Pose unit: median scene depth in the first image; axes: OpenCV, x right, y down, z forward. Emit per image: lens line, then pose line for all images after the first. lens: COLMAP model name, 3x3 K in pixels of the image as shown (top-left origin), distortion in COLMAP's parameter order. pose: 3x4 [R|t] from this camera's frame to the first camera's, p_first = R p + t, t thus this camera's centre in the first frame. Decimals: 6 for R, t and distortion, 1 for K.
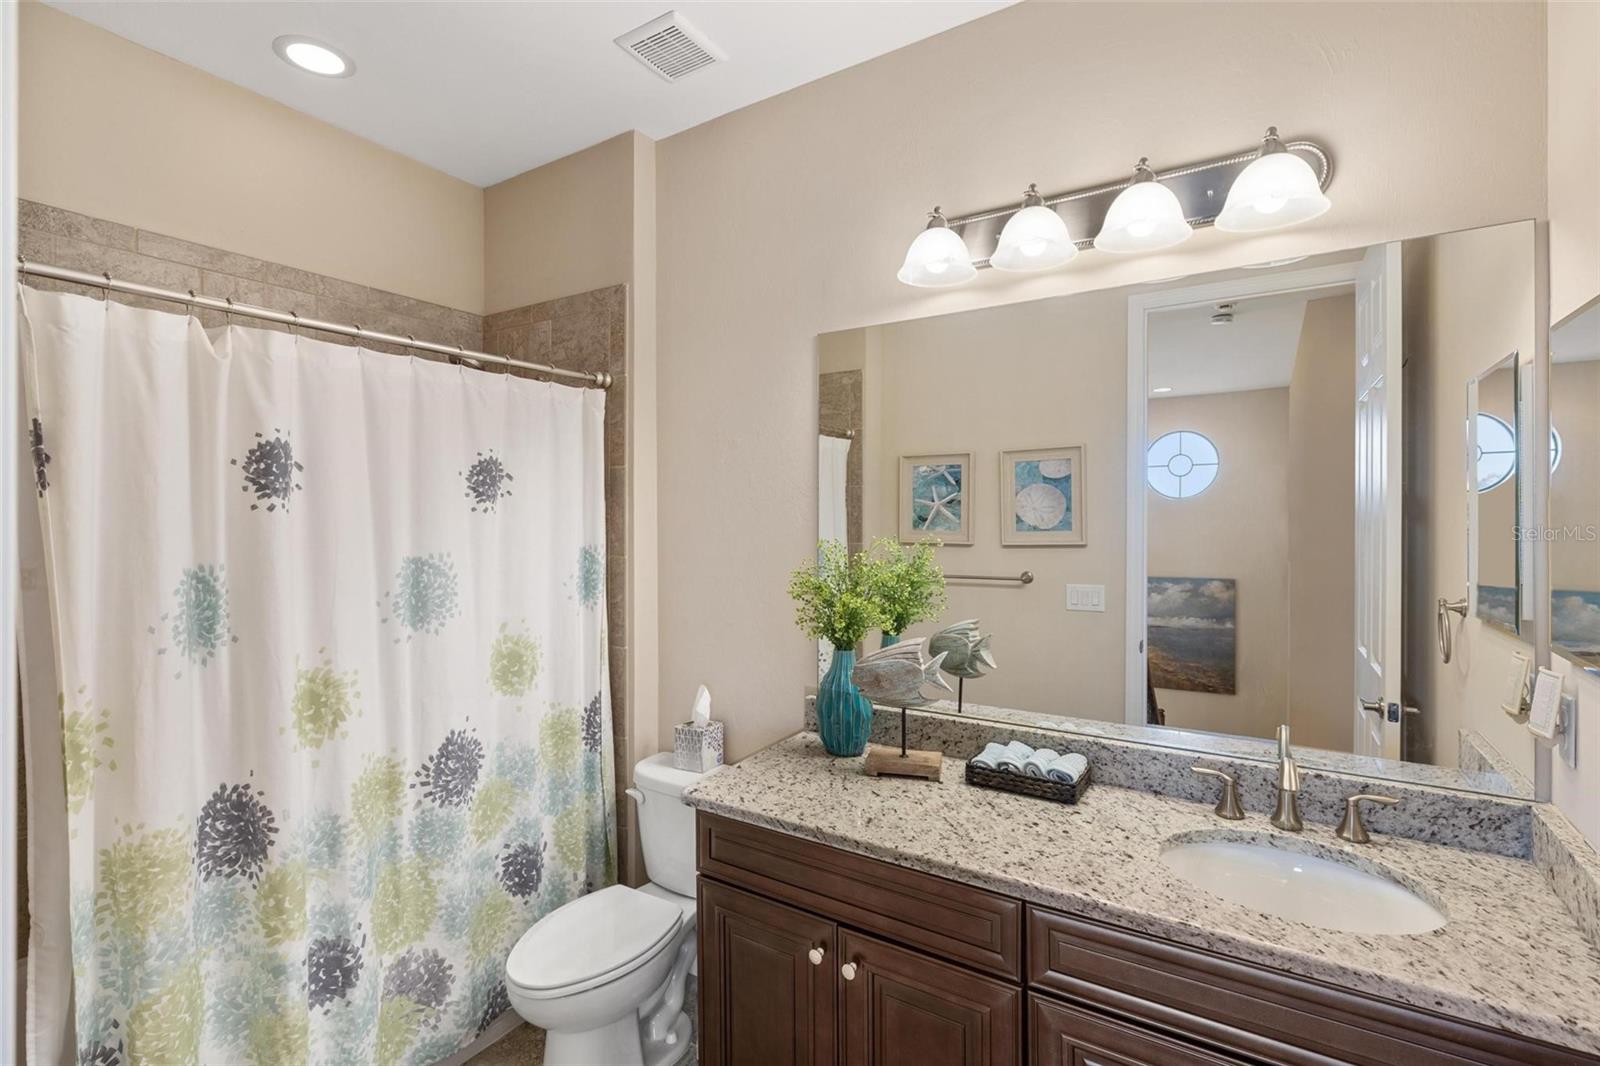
lens RADIAL K [[743.9, 0, 800.0], [0, 743.9, 533.0], [0, 0, 1]] dist [-0.000052, 0.000023]
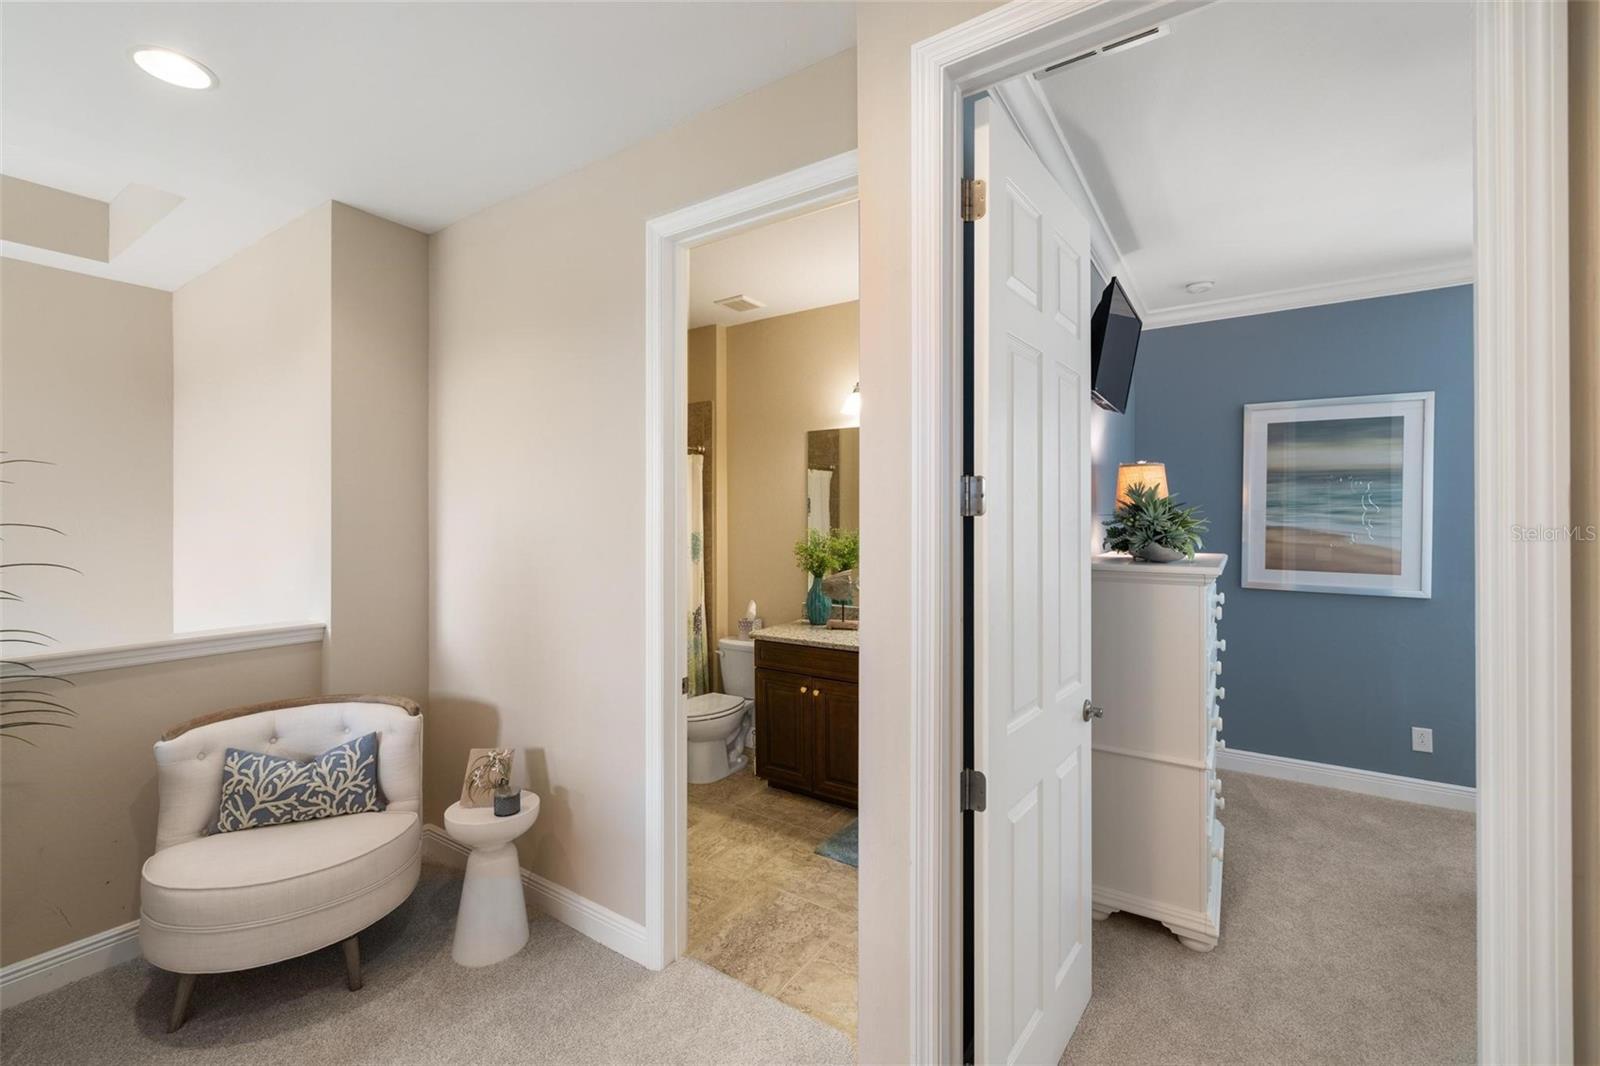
lens RADIAL K [[667.8, 0, 800.8], [0, 667.8, 516.8], [0, 0, 1]] dist [0.001451, 0.000095]
pose [[0.999906, -0.001982, -0.013601, 0.029139], [0.001703, 0.999788, -0.020534, 0.013413], [0.013639, 0.020509, 0.999697, -0.844980]]
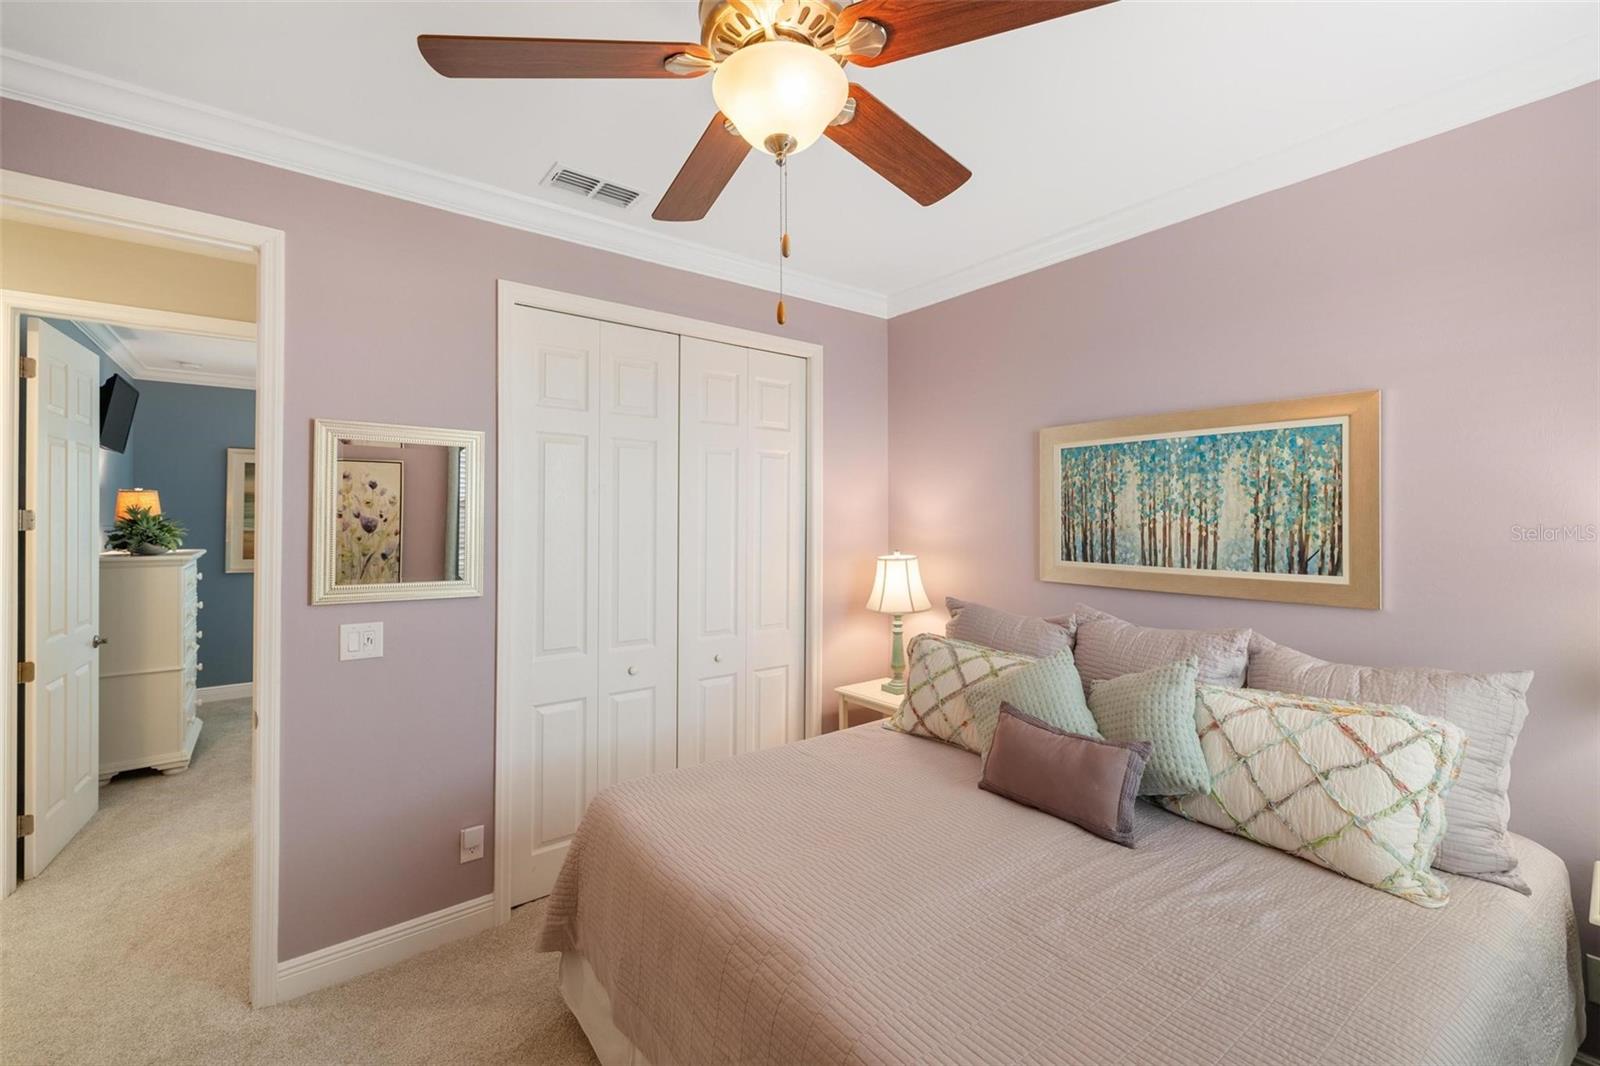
lens RADIAL K [[667.8, 0, 800.8], [0, 667.8, 516.8], [0, 0, 1]] dist [0.001451, 0.000095]
pose [[0.330917, 0.001636, 0.943658, -0.587329], [0.018380, 0.999798, -0.008179, 0.010360], [-0.943481, 0.020051, 0.330820, -2.132990]]
